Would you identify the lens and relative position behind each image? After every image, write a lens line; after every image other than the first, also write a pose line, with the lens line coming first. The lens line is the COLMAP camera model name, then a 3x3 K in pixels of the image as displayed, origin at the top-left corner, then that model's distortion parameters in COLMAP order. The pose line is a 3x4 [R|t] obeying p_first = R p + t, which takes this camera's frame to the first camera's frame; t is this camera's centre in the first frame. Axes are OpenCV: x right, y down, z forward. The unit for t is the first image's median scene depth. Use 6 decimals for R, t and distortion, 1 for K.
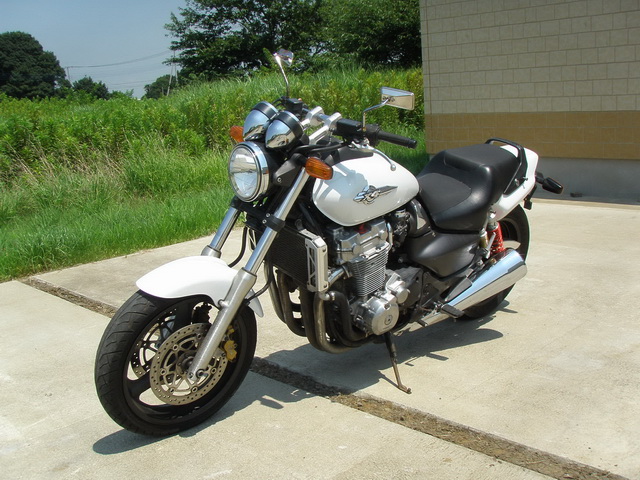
lens RADIAL K [[715.2, 0, 314.8], [0, 715.2, 242.3], [0, 0, 1]] dist [-0.208380, 0.205571]
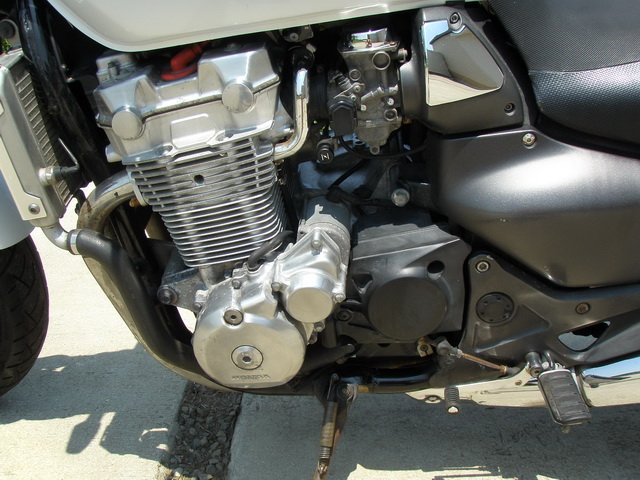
lens RADIAL K [[715.2, 0, 314.8], [0, 715.2, 242.3], [0, 0, 1]] dist [-0.208380, 0.205571]
pose [[0.731896, 0.245629, -0.635605, 0.333067], [-0.162083, 0.968754, 0.187736, -0.011489], [0.661859, -0.034383, 0.748840, 0.792440]]
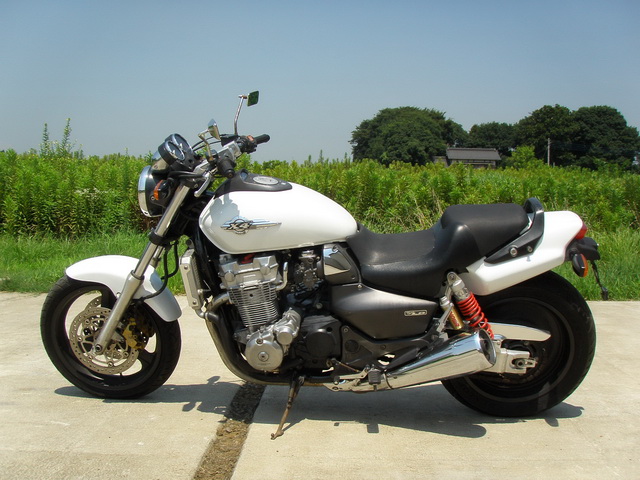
lens RADIAL K [[715.2, 0, 314.8], [0, 715.2, 242.3], [0, 0, 1]] dist [-0.208380, 0.205571]
pose [[0.702915, 0.128541, -0.699562, 0.843887], [-0.200279, 0.979508, -0.021259, -0.040562], [0.682494, 0.155050, 0.714256, 0.327189]]
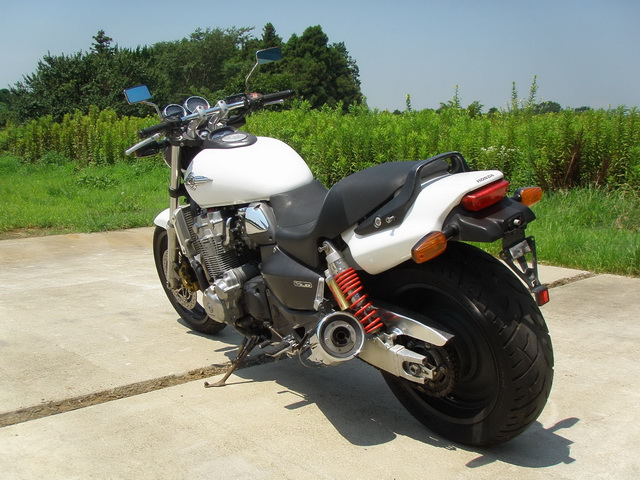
lens RADIAL K [[715.2, 0, 314.8], [0, 715.2, 242.3], [0, 0, 1]] dist [-0.208380, 0.205571]
pose [[-0.033240, 0.203069, -0.978600, 1.113011], [-0.192616, 0.959484, 0.205645, -0.227534], [0.980711, 0.195330, 0.007221, 1.149452]]
